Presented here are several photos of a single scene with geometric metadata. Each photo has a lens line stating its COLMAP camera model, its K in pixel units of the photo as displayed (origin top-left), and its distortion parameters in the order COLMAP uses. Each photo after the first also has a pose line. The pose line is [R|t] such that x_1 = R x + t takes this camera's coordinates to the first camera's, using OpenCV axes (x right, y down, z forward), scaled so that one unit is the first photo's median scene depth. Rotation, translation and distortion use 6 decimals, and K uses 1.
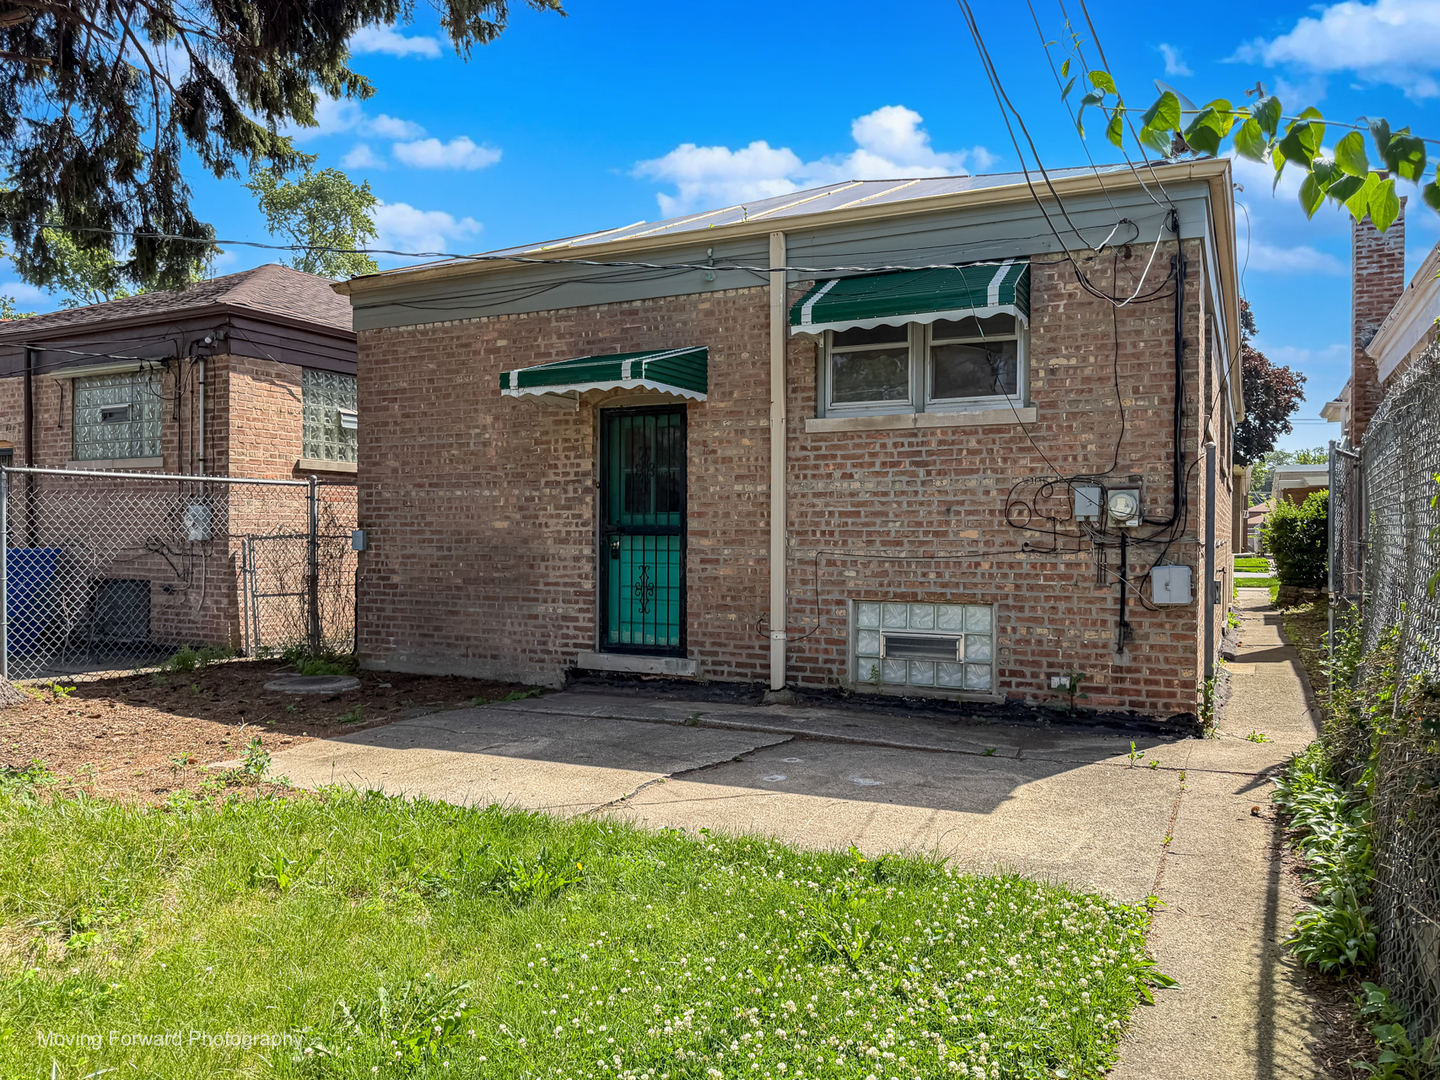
lens RADIAL K [[1035.2, 0, 677.1], [0, 1035.2, 538.3], [0, 0, 1]] dist [0.006648, -0.033685]
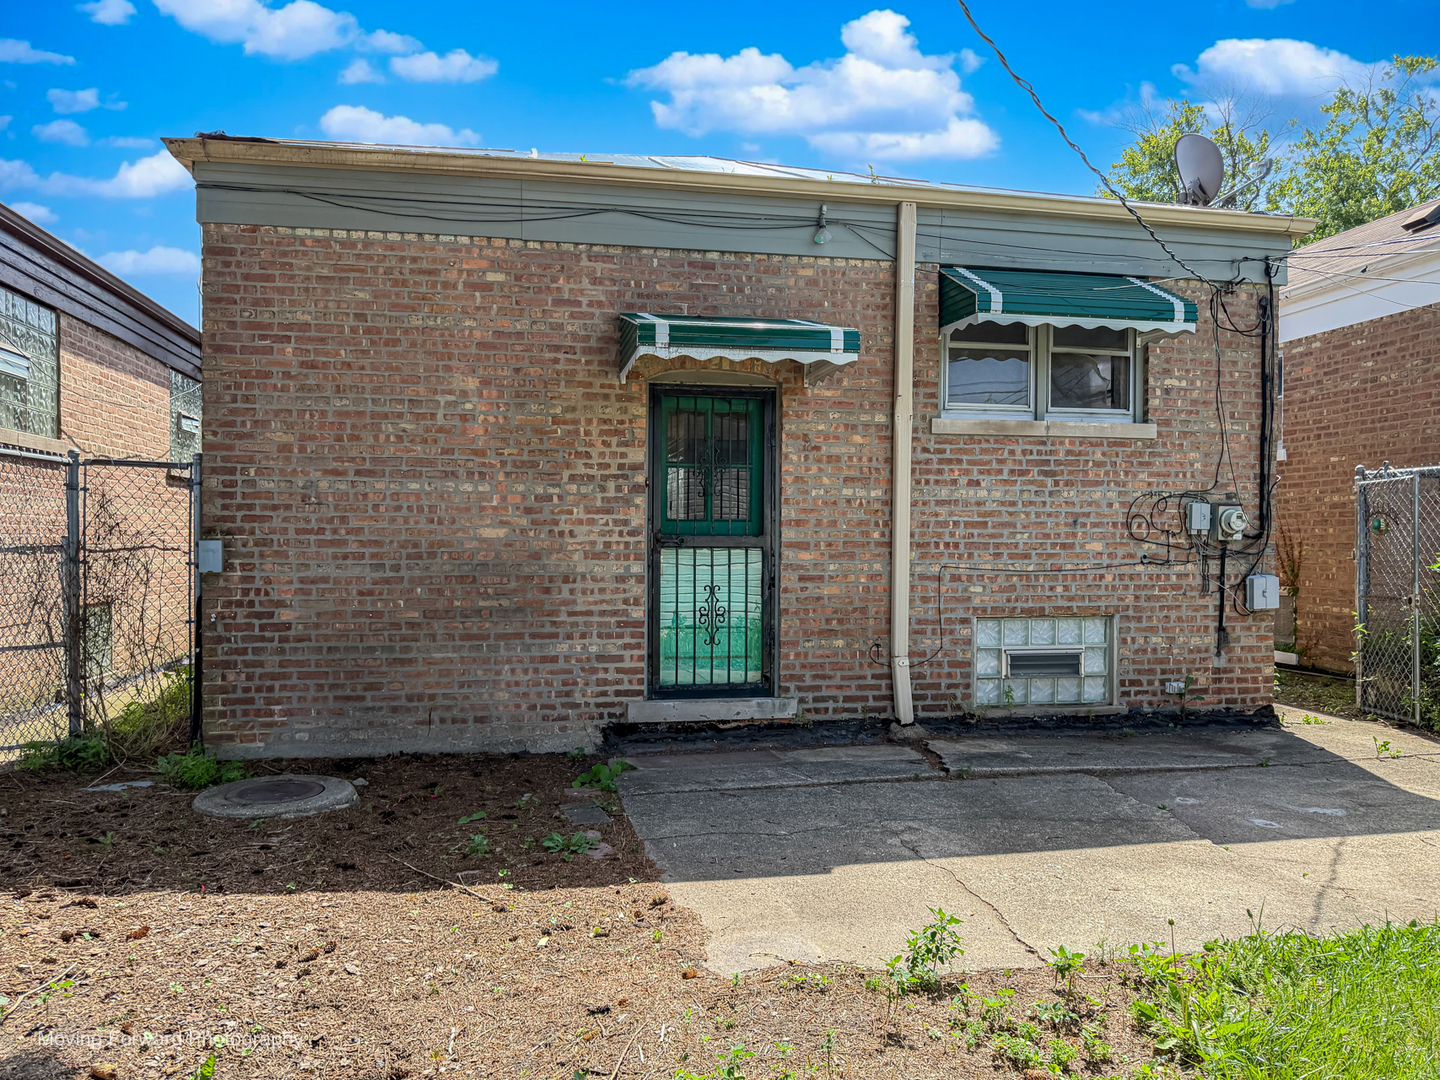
lens RADIAL K [[1035.2, 0, 718.0], [0, 1035.2, 544.7], [0, 0, 1]] dist [0.006648, -0.033685]
pose [[0.790226, -0.002635, 0.612810, -0.547595], [0.000610, 0.999994, 0.003513, -0.008387], [-0.612815, -0.002403, 0.790223, 0.388198]]
